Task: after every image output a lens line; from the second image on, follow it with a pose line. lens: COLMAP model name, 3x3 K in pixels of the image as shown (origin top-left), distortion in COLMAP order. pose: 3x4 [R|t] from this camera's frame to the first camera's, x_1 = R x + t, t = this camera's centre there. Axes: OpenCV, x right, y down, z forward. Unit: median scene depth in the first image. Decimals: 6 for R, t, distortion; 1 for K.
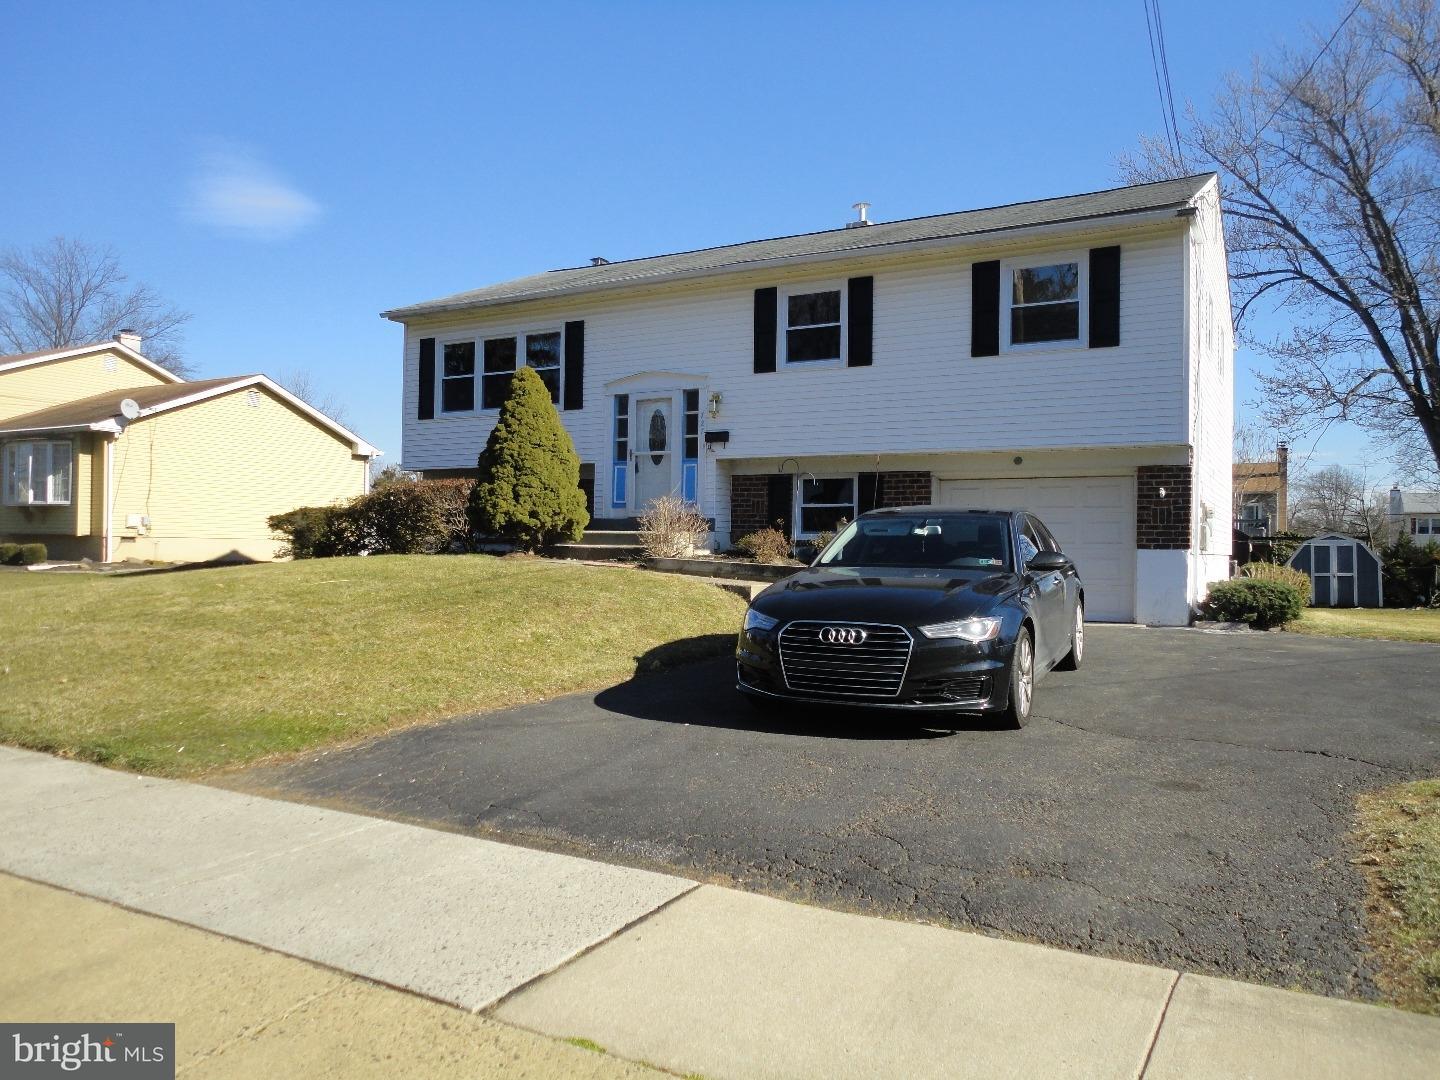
lens RADIAL K [[1111.4, 0, 720.0], [0, 1111.4, 540.0], [0, 0, 1]] dist [0.012263, 0.001040]
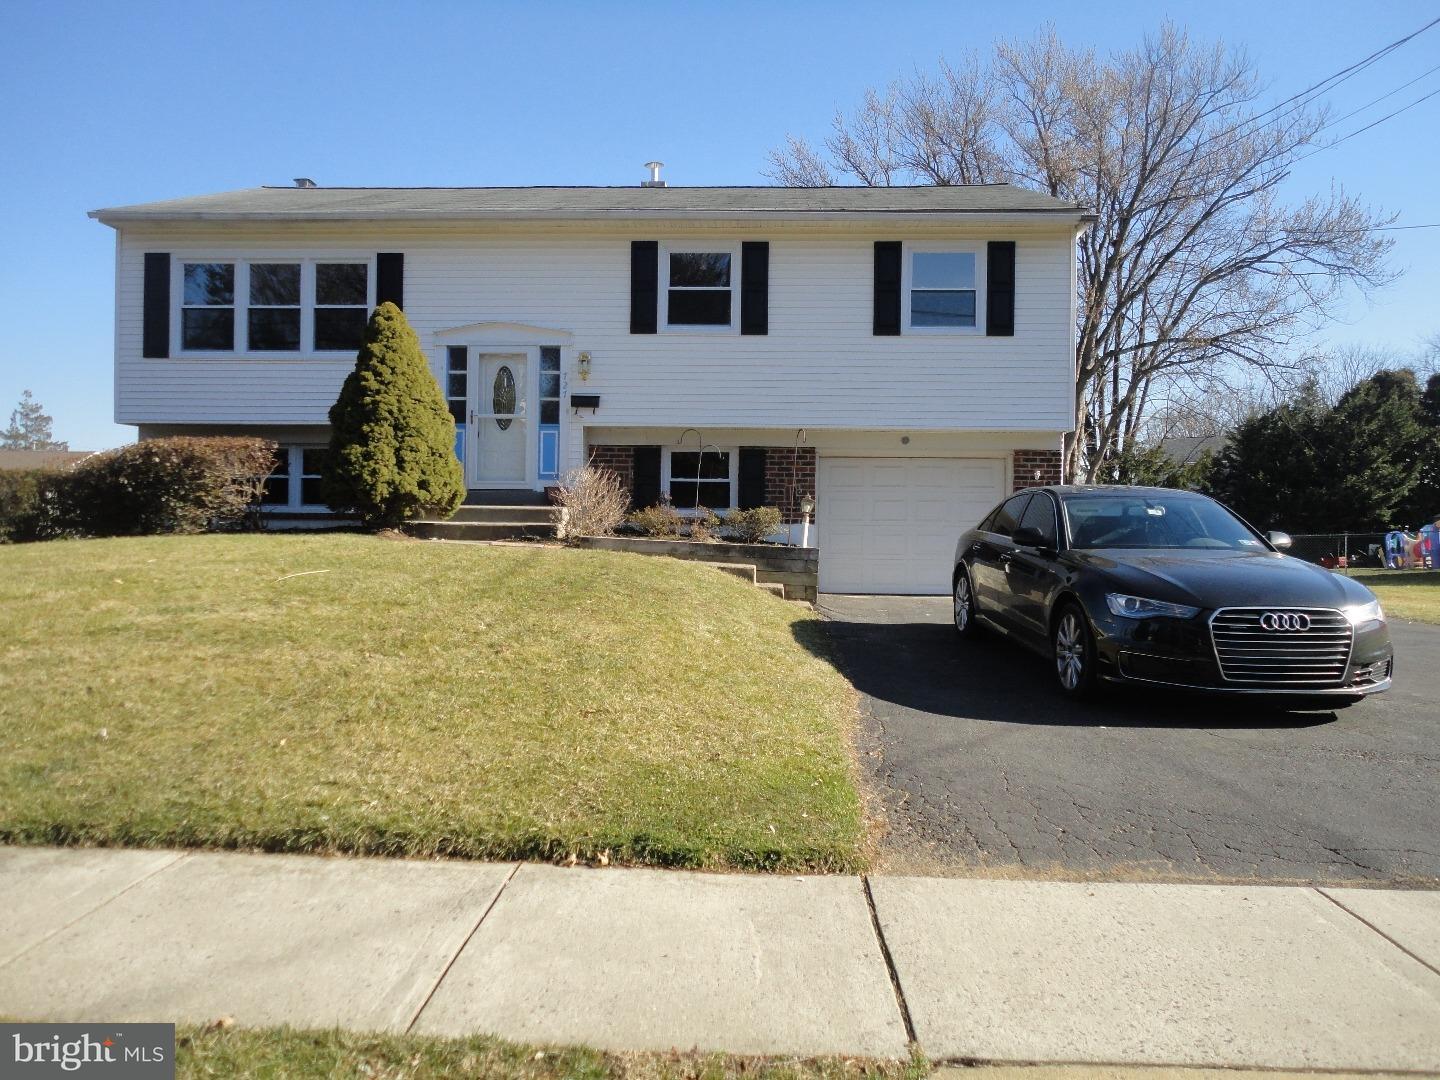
lens RADIAL K [[1093.5, 0, 720.0], [0, 1093.5, 540.0], [0, 0, 1]] dist [0.012597, 0.001486]
pose [[0.885900, -0.006522, 0.463831, -0.332527], [-0.004092, 0.999752, 0.021873, -0.000903], [-0.463859, -0.021275, 0.885654, 0.174479]]
